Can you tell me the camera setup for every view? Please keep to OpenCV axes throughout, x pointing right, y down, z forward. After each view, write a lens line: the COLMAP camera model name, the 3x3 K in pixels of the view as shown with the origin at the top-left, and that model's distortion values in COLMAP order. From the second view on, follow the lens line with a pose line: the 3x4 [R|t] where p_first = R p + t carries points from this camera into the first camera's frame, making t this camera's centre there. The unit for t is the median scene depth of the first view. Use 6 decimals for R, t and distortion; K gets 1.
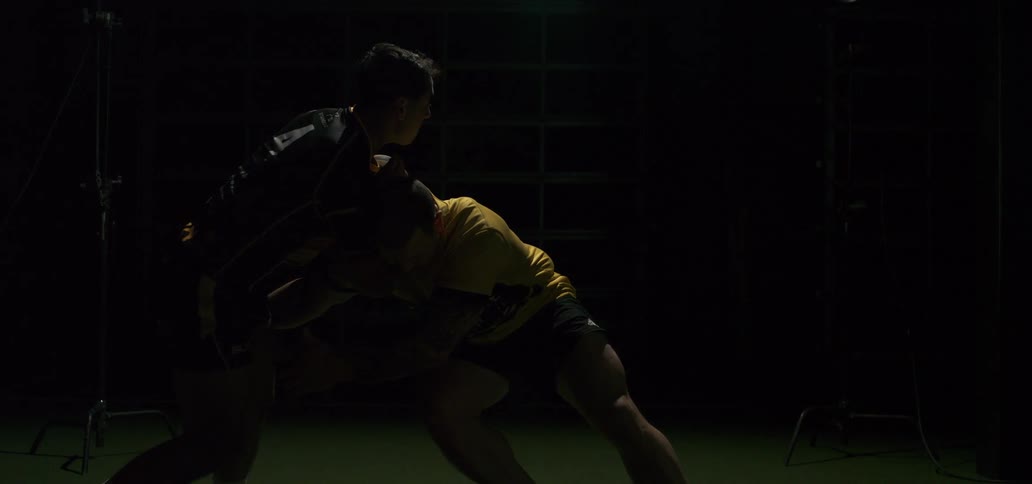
lens RADIAL K [[1517.4, 0, 516.0], [0, 1517.4, 242.0], [0, 0, 1]] dist [0.017366, 0.030052]
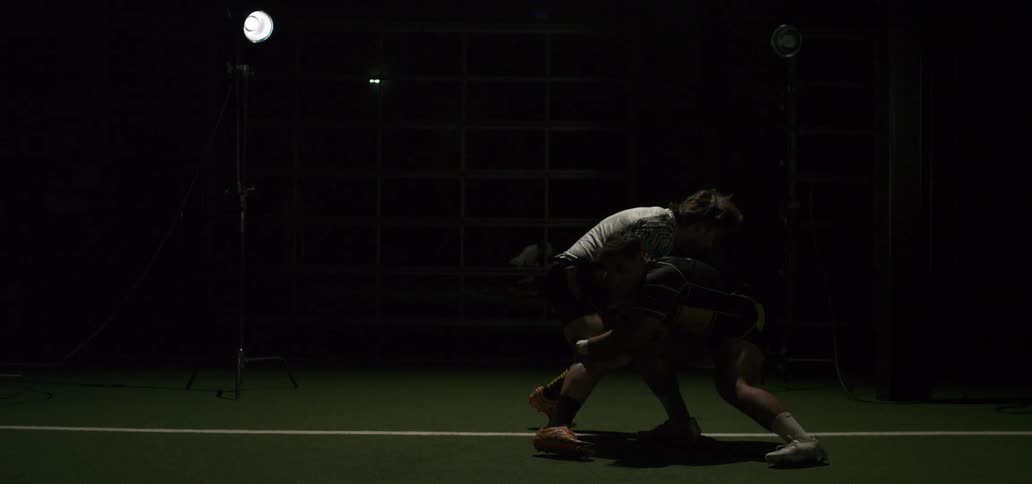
lens RADIAL K [[1929.4, 0, 516.0], [0, 1929.4, 242.0], [0, 0, 1]] dist [-0.000714, -0.155821]
pose [[0.999581, -0.001874, 0.028875, -0.075520], [0.001504, 0.999916, 0.012838, -0.014099], [-0.028896, -0.012789, 0.999501, -0.736575]]
